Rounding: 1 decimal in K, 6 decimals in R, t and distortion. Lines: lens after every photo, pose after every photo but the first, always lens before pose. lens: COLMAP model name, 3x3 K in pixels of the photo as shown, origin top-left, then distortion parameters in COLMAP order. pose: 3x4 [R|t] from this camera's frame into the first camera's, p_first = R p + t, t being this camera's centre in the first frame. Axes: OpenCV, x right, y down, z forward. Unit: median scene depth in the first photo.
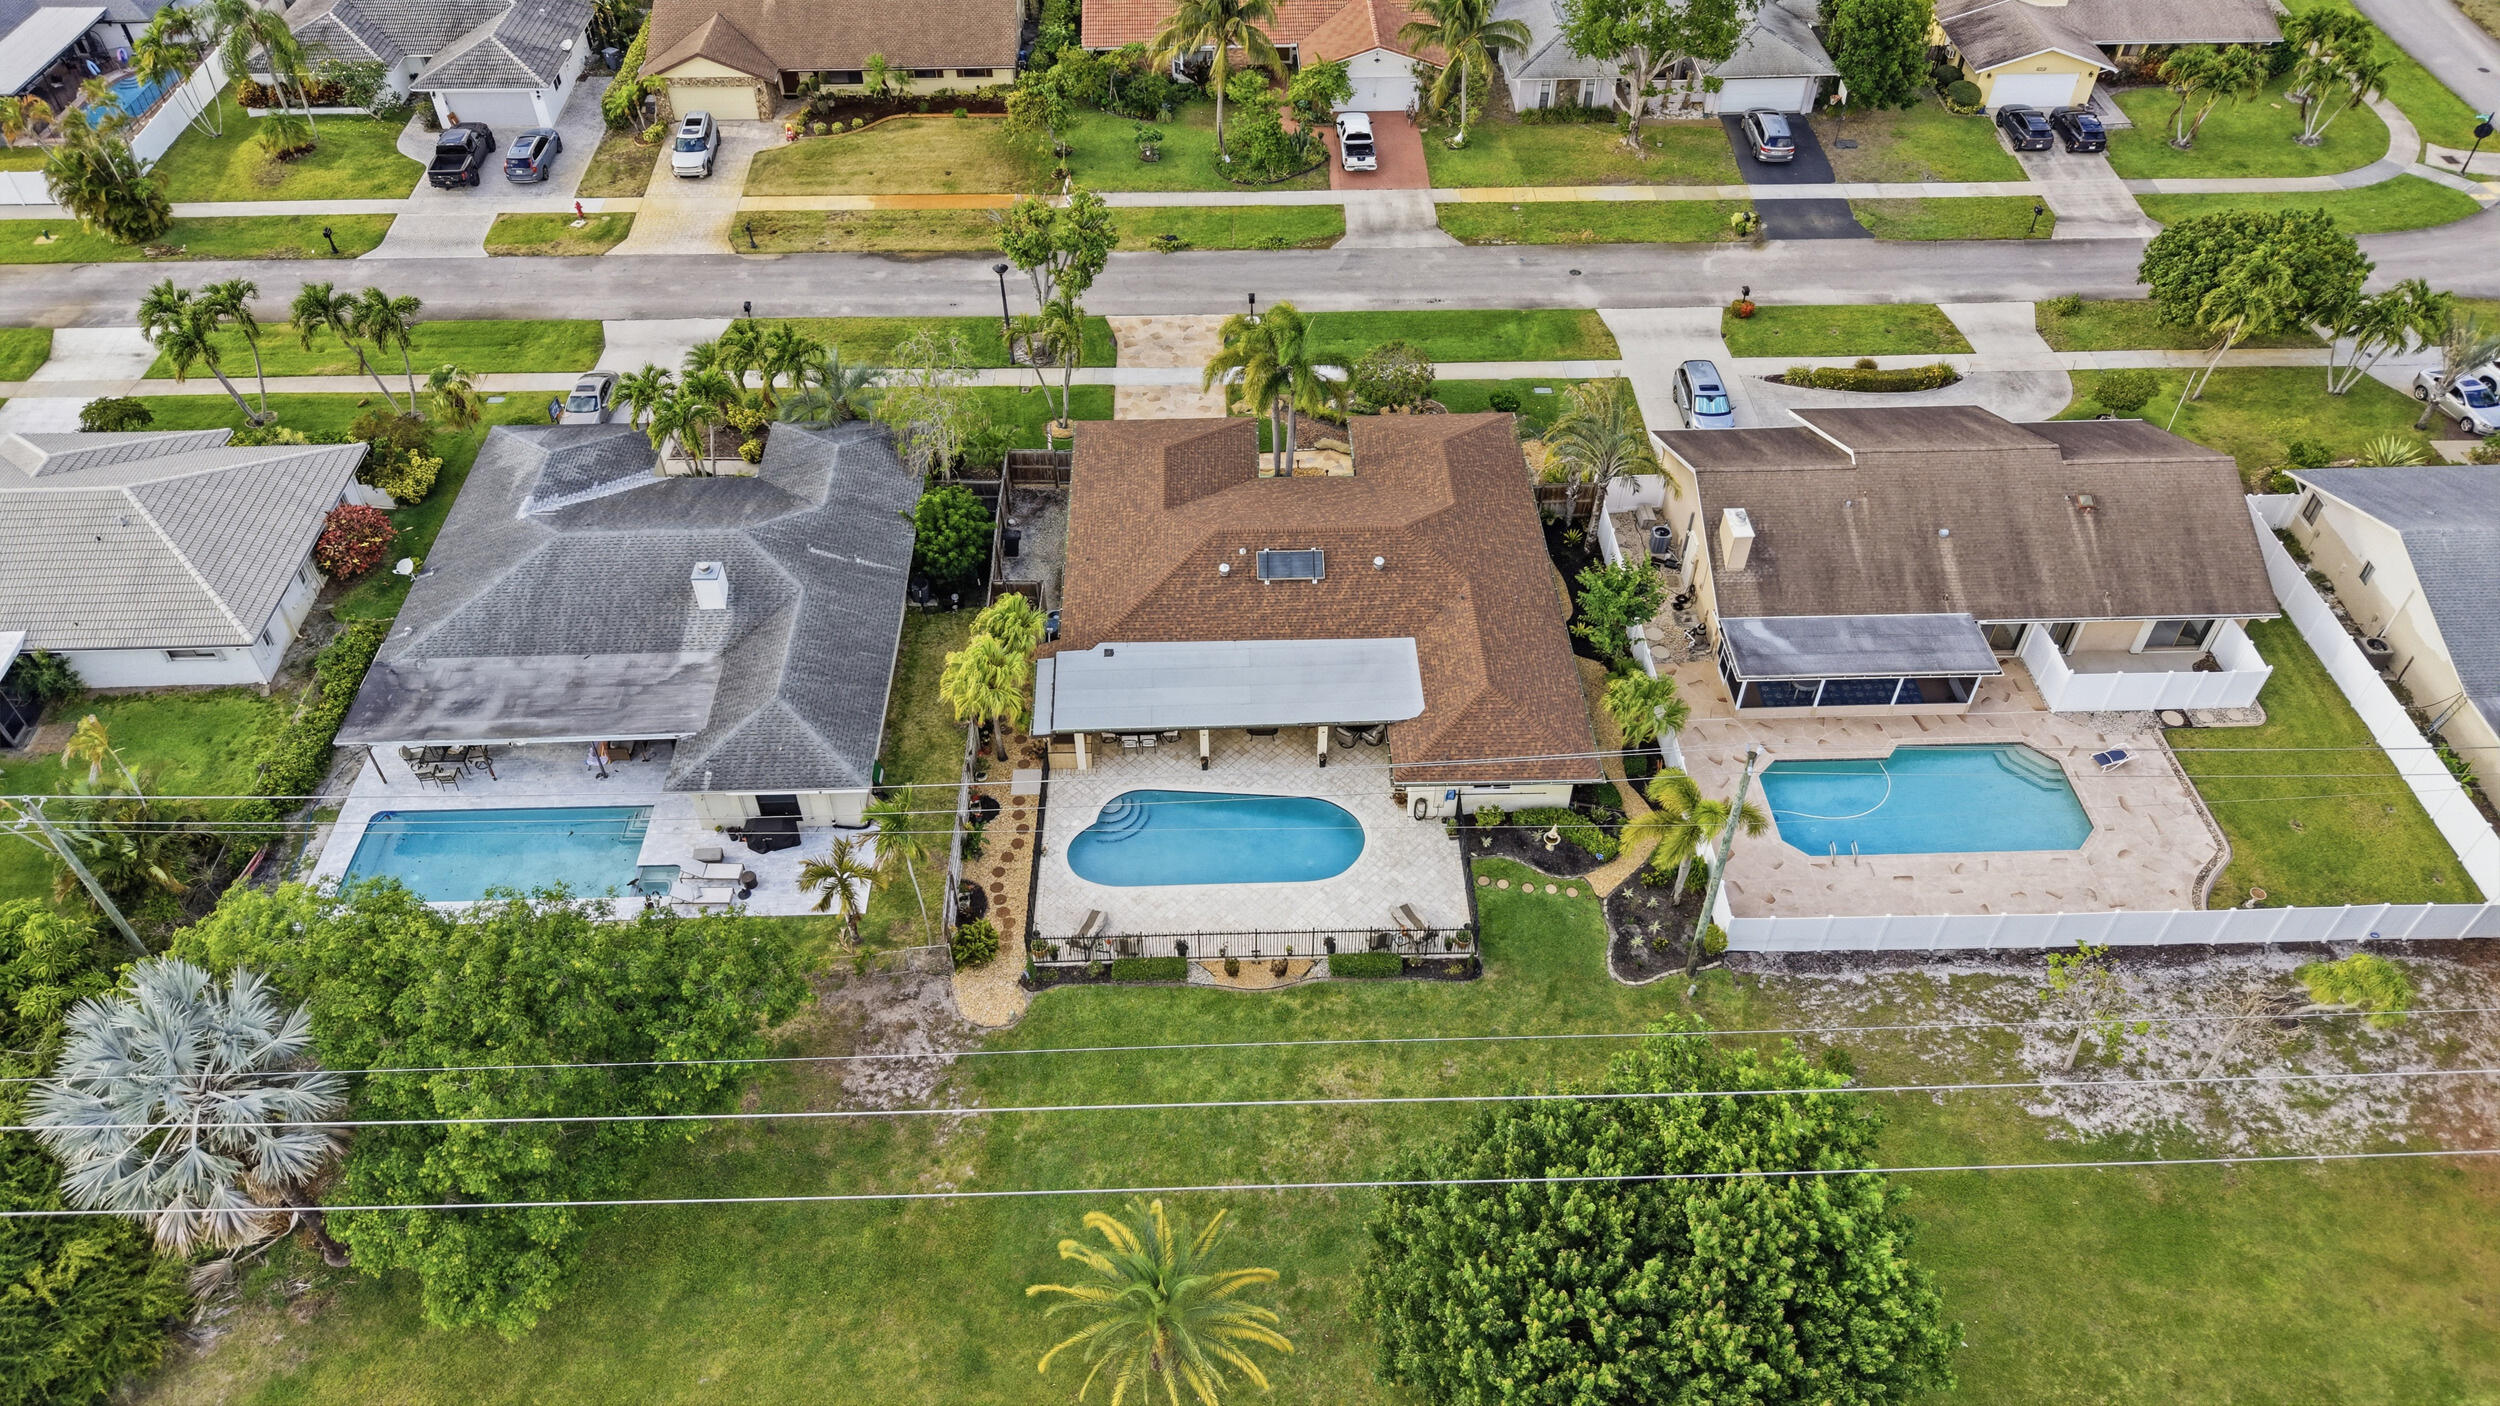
lens RADIAL K [[1673.2, 0, 1250.0], [0, 1673.2, 703.0], [0, 0, 1]] dist [0.014145, -0.004983]
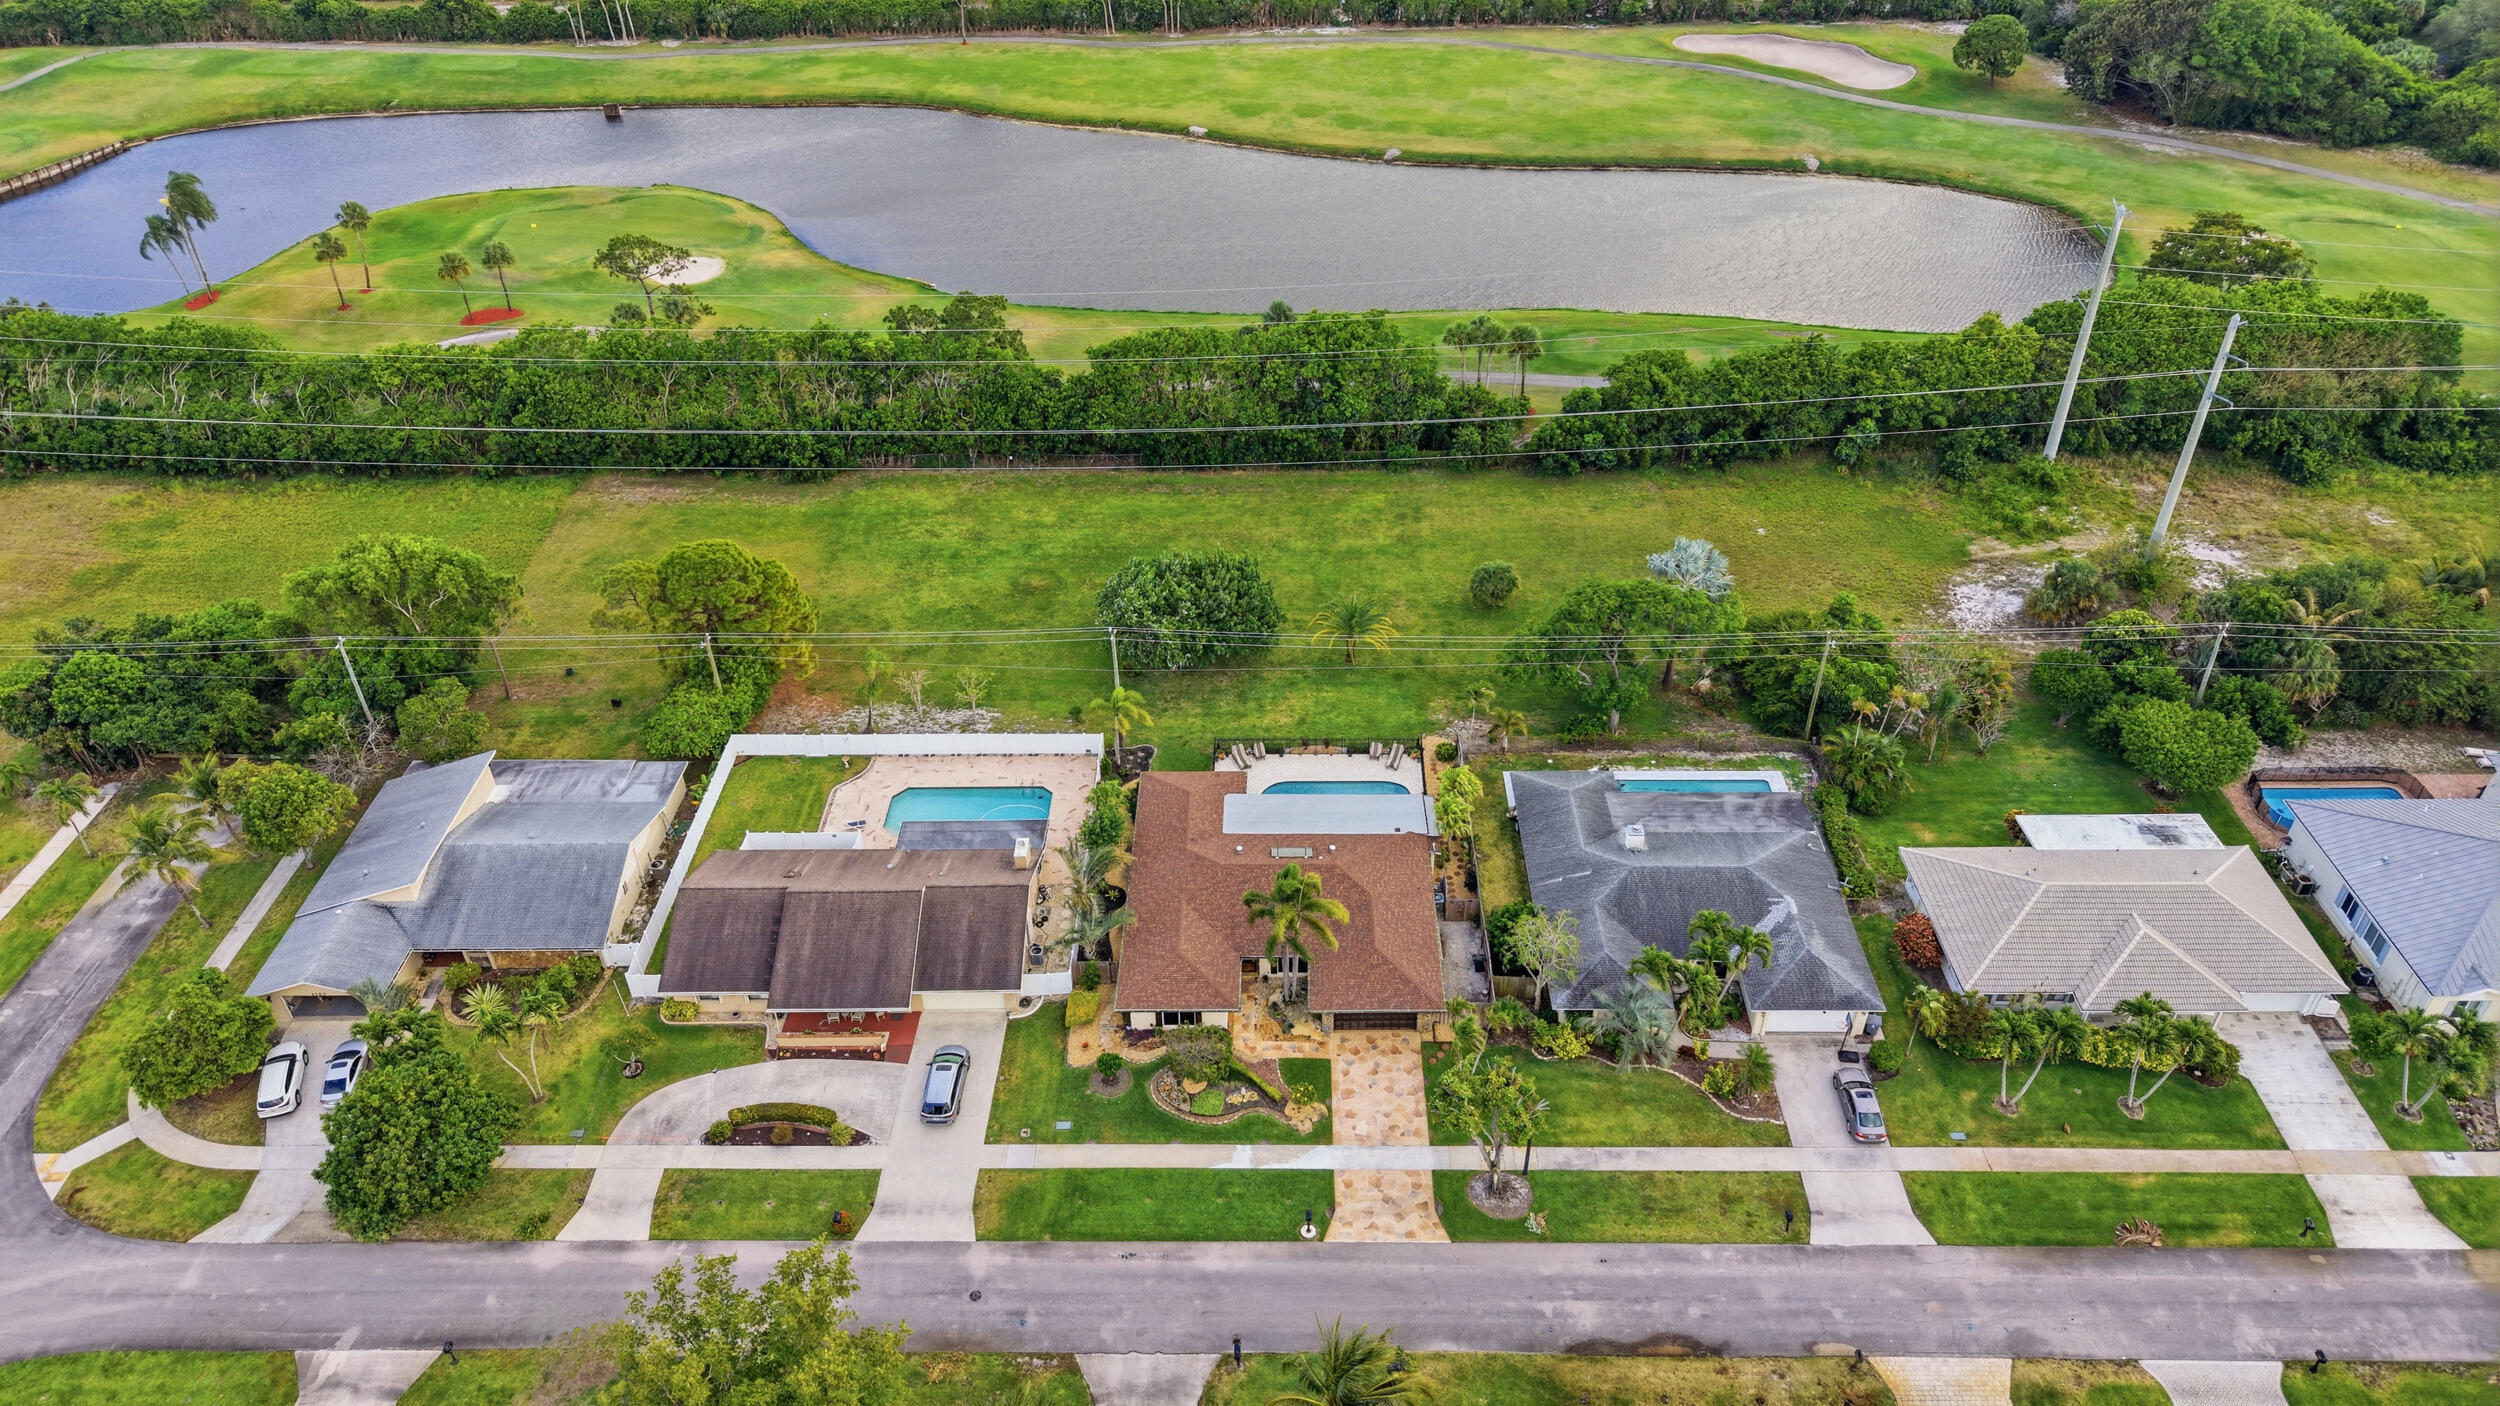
lens RADIAL K [[1673.2, 0, 1250.0], [0, 1673.2, 703.0], [0, 0, 1]] dist [0.014145, -0.004983]
pose [[-0.998800, -0.012477, 0.047351, -0.008789], [0.044854, 0.154819, 0.986924, -1.555226], [-0.019645, 0.987864, -0.154074, 0.987989]]
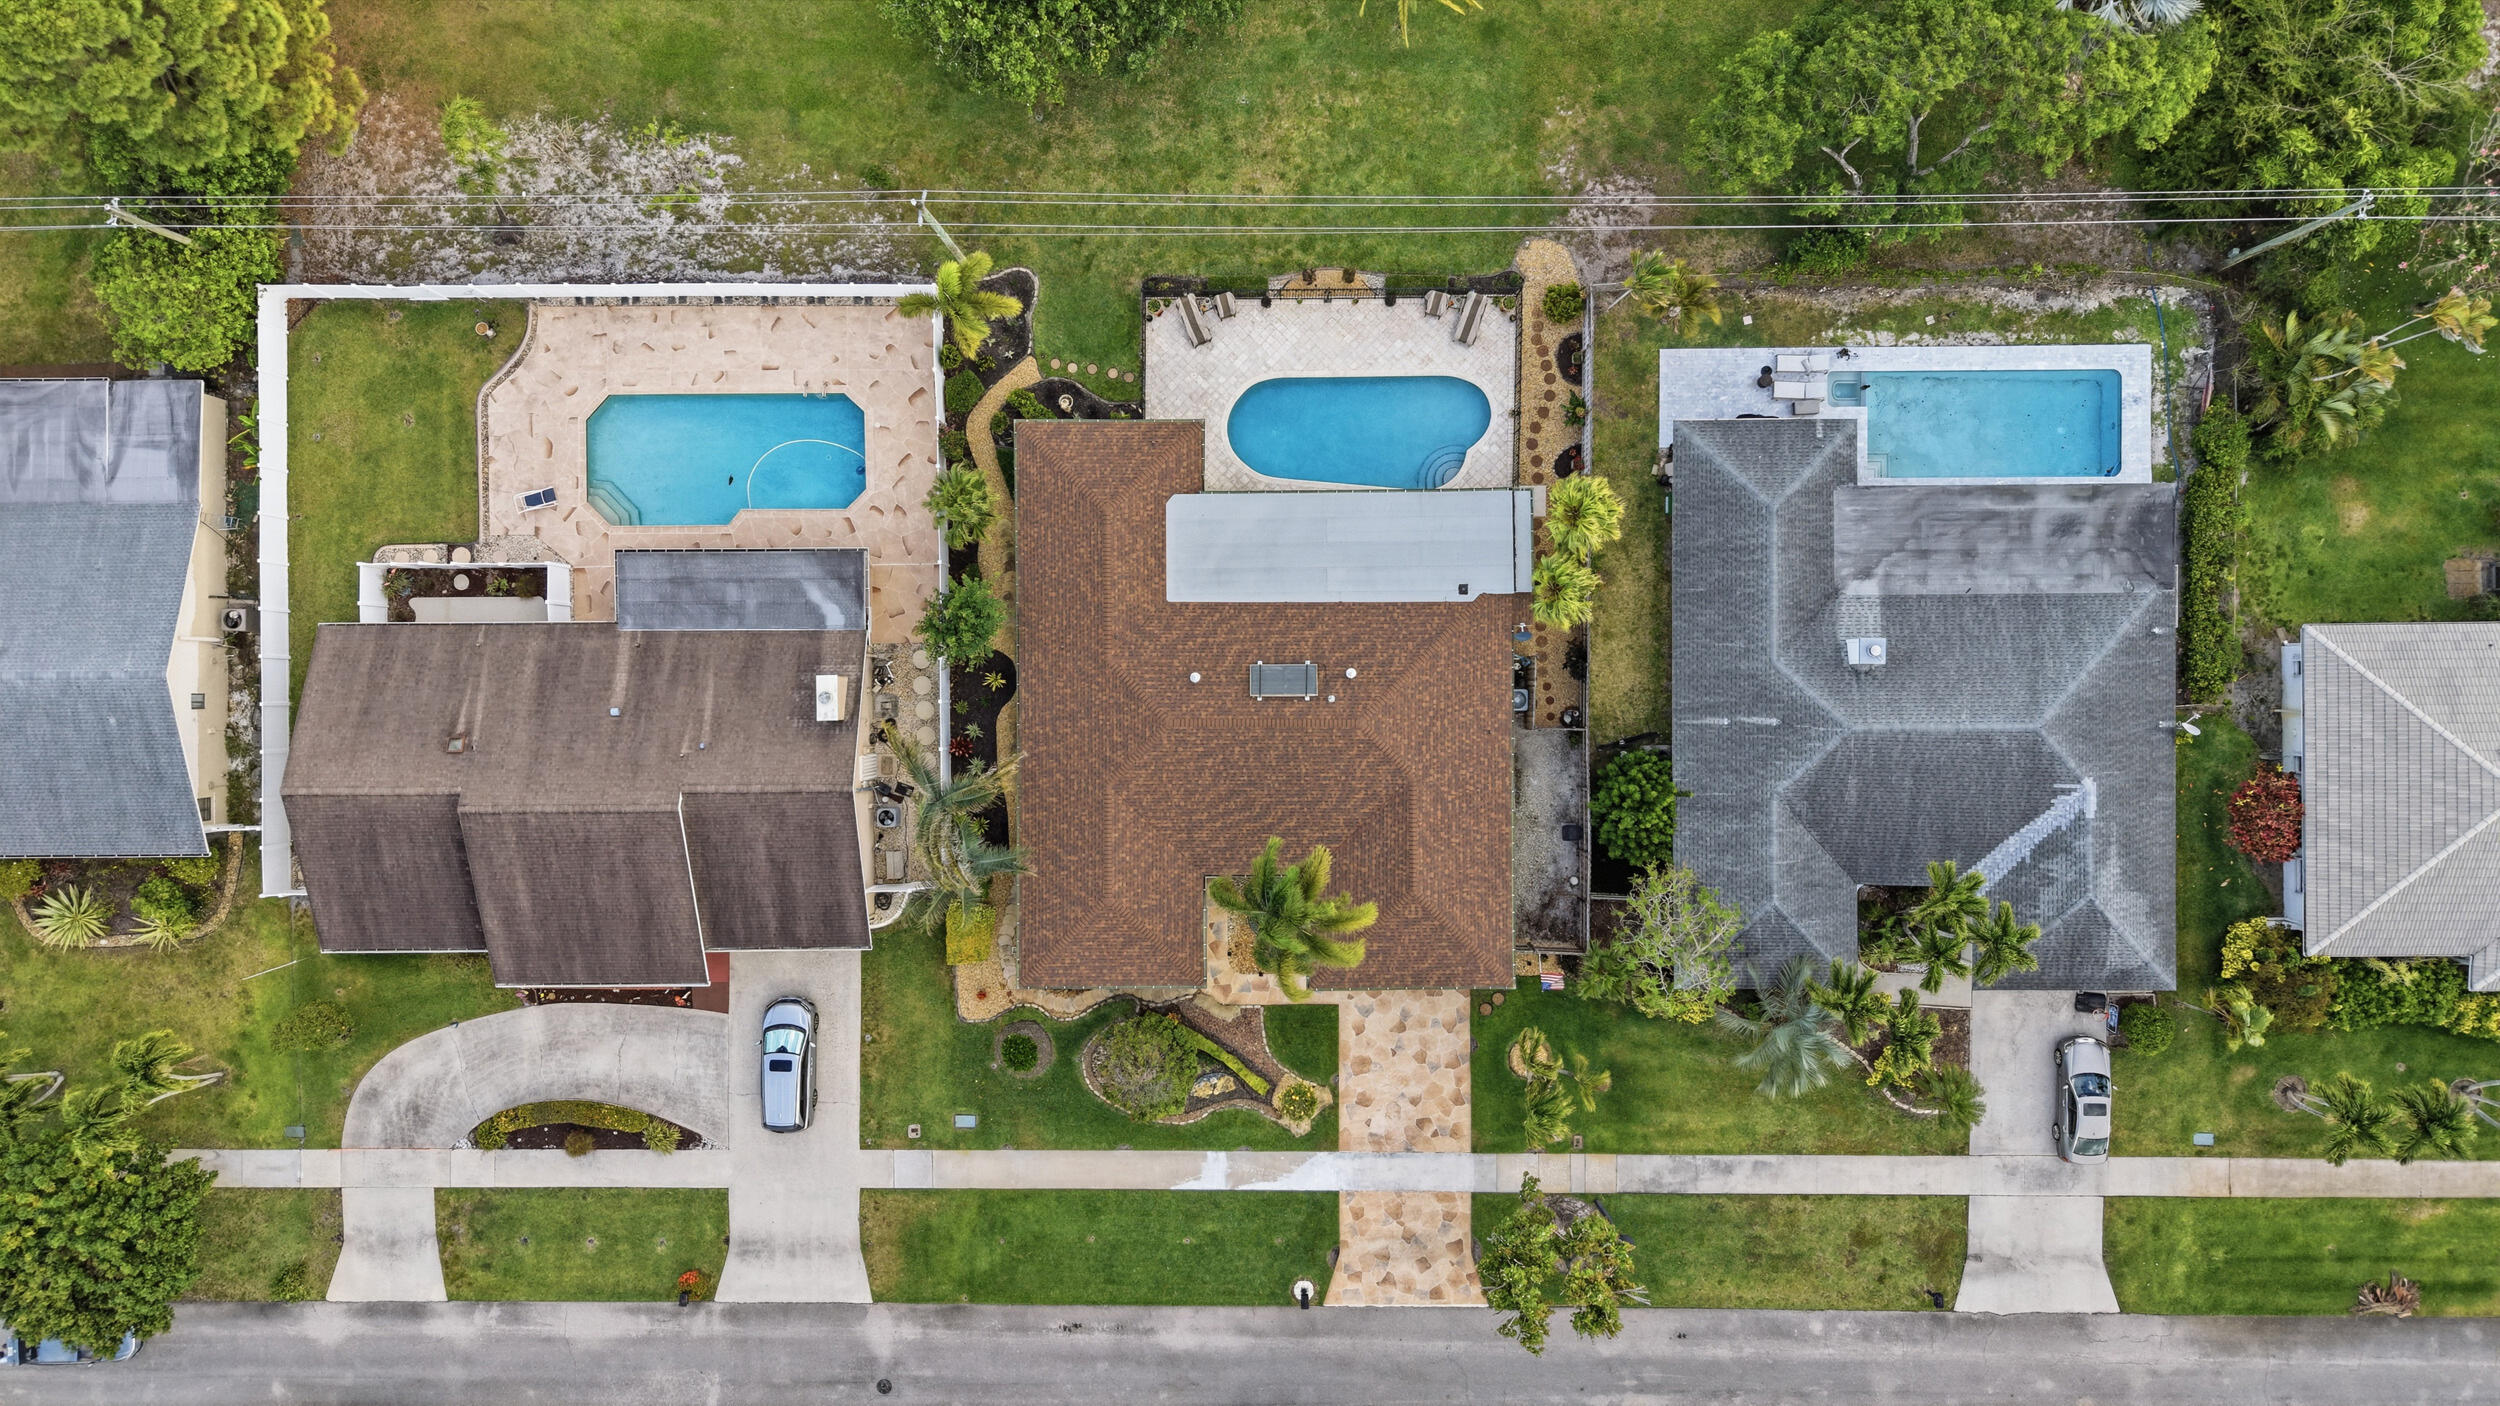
lens RADIAL K [[1673.2, 0, 1250.0], [0, 1673.2, 703.0], [0, 0, 1]] dist [0.014145, -0.004983]
pose [[-0.999492, -0.026070, 0.018322, 0.023608], [0.031390, -0.706675, 0.706842, -0.708077], [-0.005480, 0.707058, 0.707135, 0.274633]]
